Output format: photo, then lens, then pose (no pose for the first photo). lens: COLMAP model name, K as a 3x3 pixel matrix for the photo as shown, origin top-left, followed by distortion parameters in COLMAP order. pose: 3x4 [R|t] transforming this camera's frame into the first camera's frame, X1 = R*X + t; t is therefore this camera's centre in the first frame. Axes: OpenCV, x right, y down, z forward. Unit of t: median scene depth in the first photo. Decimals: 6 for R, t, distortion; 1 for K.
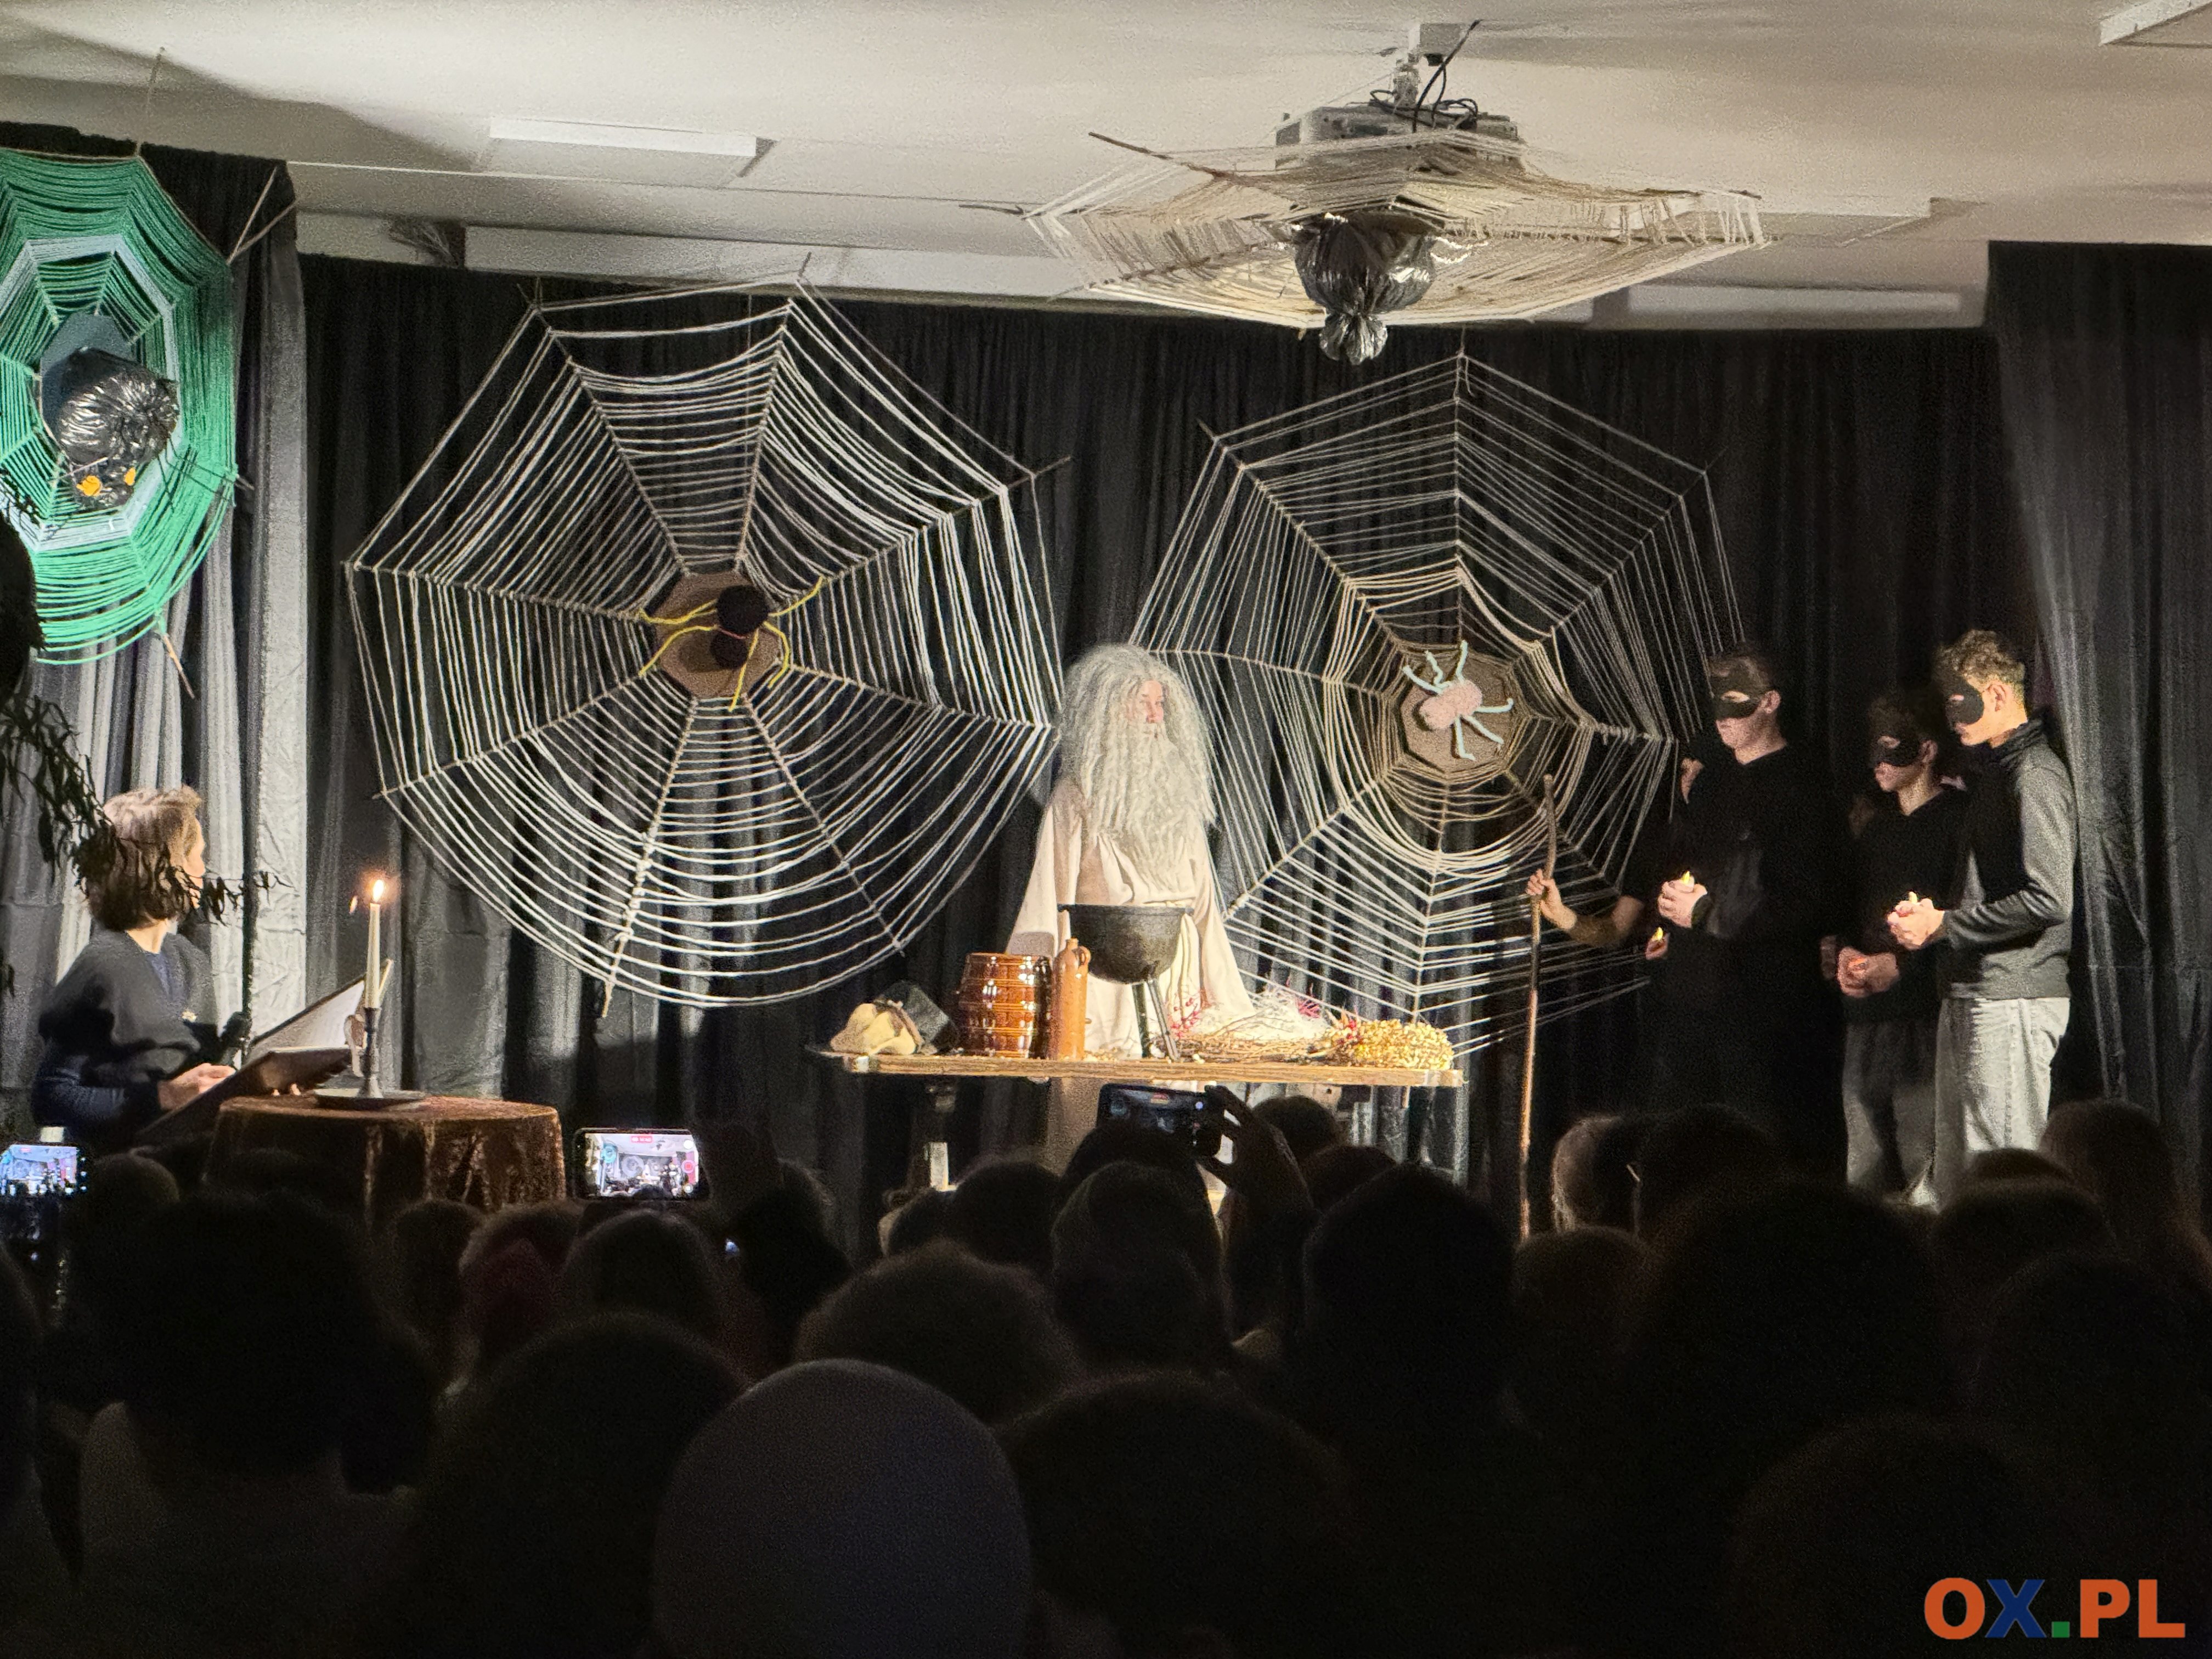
lens RADIAL K [[4850.7, 0, 1091.9], [0, 4850.7, 728.5], [0, 0, 1]] dist [0.228788, 0.000000]
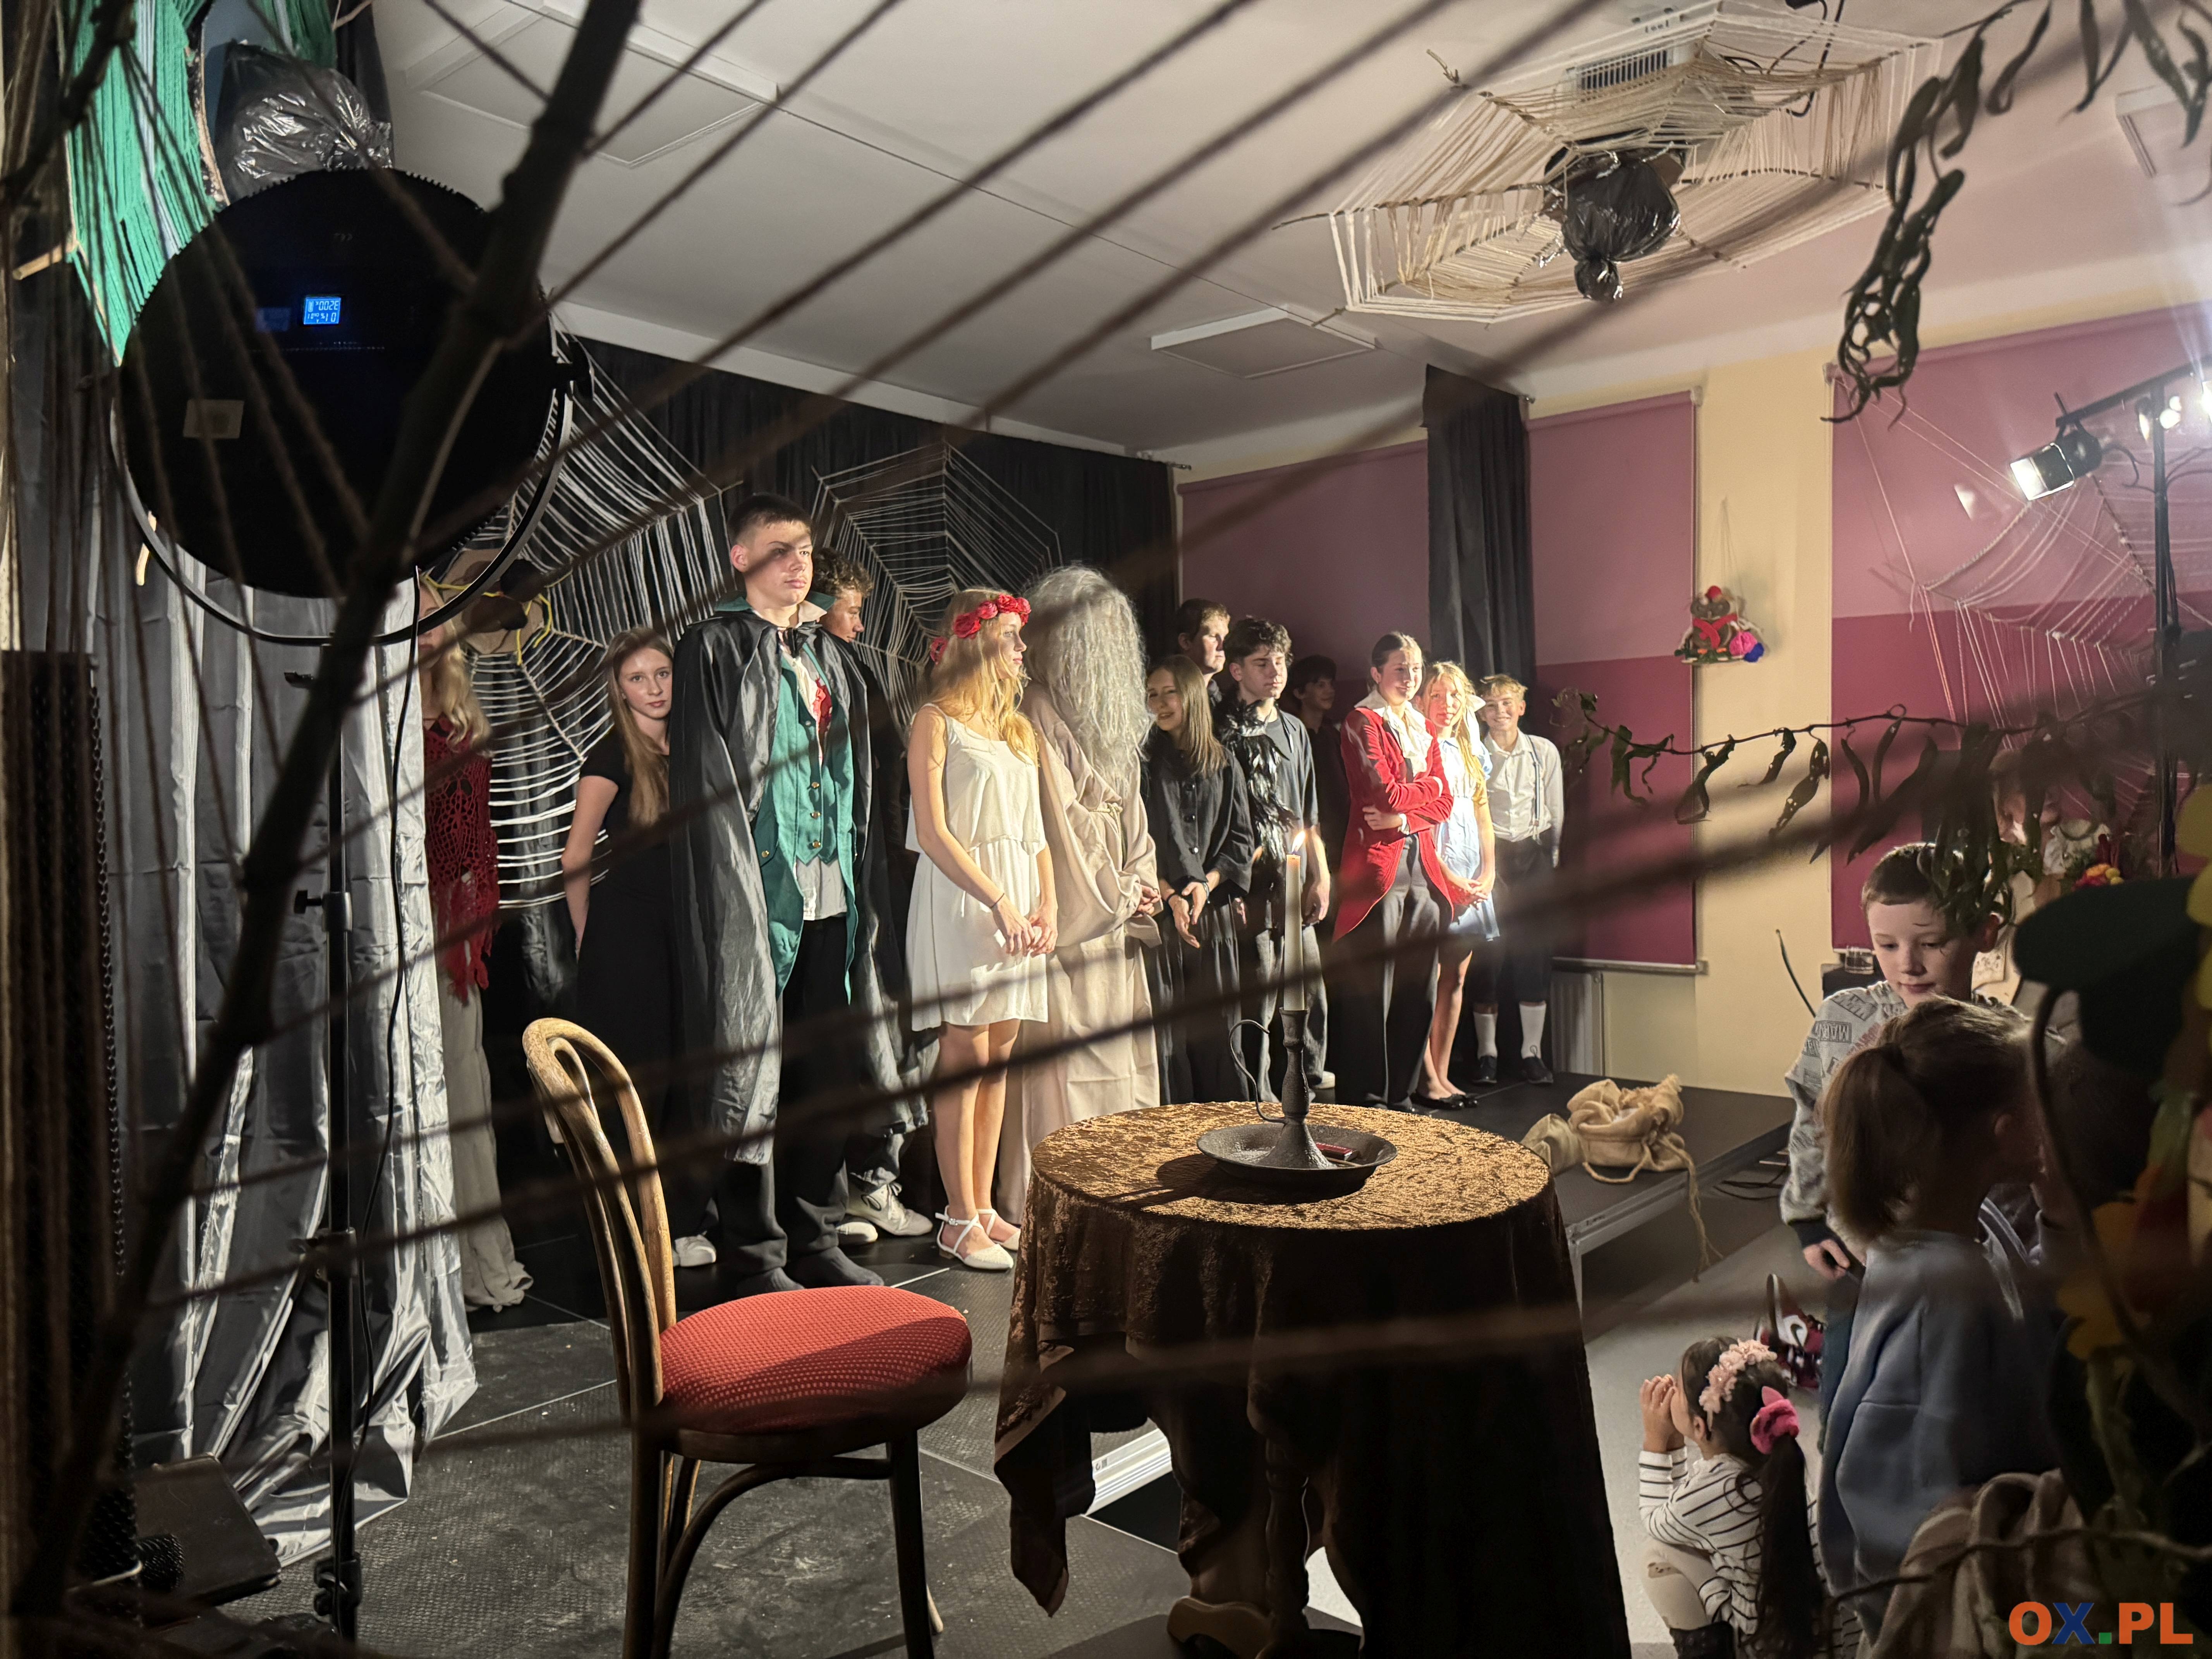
lens RADIAL K [[1553.3, 0, 1130.5], [0, 1553.3, 838.7], [0, 0, 1]] dist [0.055682, -0.065717]
pose [[0.792303, -0.056879, 0.607471, -0.188734], [0.020352, 0.997555, 0.066859, 0.016540], [-0.609789, -0.040609, 0.791523, 0.589656]]
